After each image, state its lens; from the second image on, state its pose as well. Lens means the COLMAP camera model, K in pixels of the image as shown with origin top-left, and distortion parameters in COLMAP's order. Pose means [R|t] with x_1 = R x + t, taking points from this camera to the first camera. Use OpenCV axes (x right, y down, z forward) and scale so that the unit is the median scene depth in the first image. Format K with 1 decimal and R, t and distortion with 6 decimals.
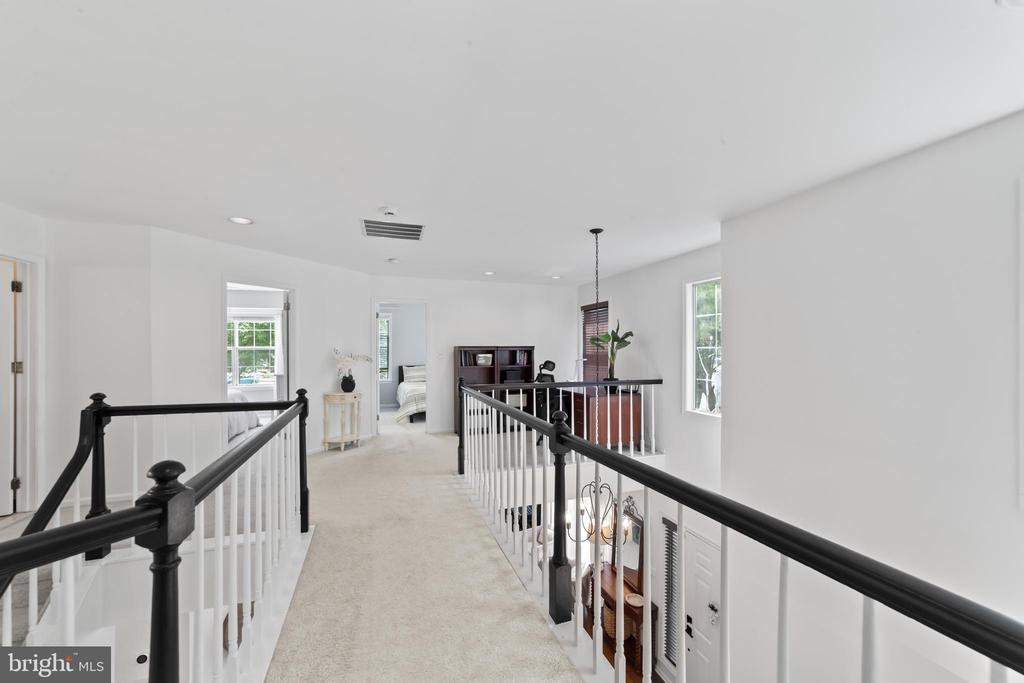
lens RADIAL K [[394.5, 0, 511.3], [0, 394.5, 347.5], [0, 0, 1]] dist [-0.003231, -0.000197]
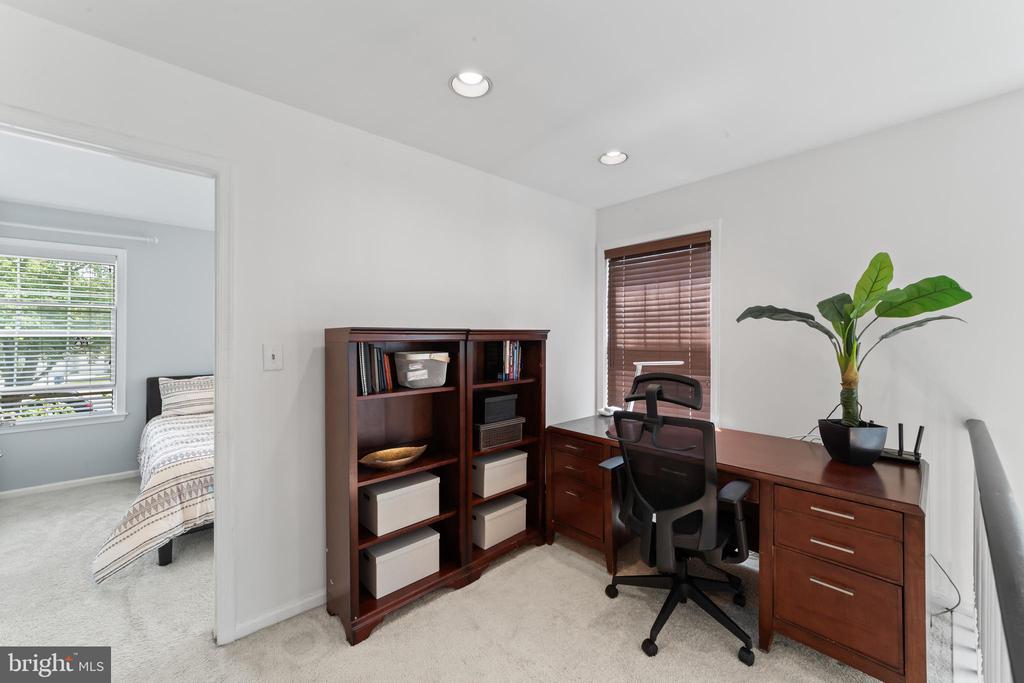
lens RADIAL K [[394.5, 0, 515.0], [0, 394.5, 333.1], [0, 0, 1]] dist [-0.003231, -0.000197]
pose [[0.919683, 0.002614, 0.392653, -0.126992], [-0.001265, 0.999992, -0.003696, 0.001107], [-0.392659, 0.002902, 0.919679, 0.647160]]
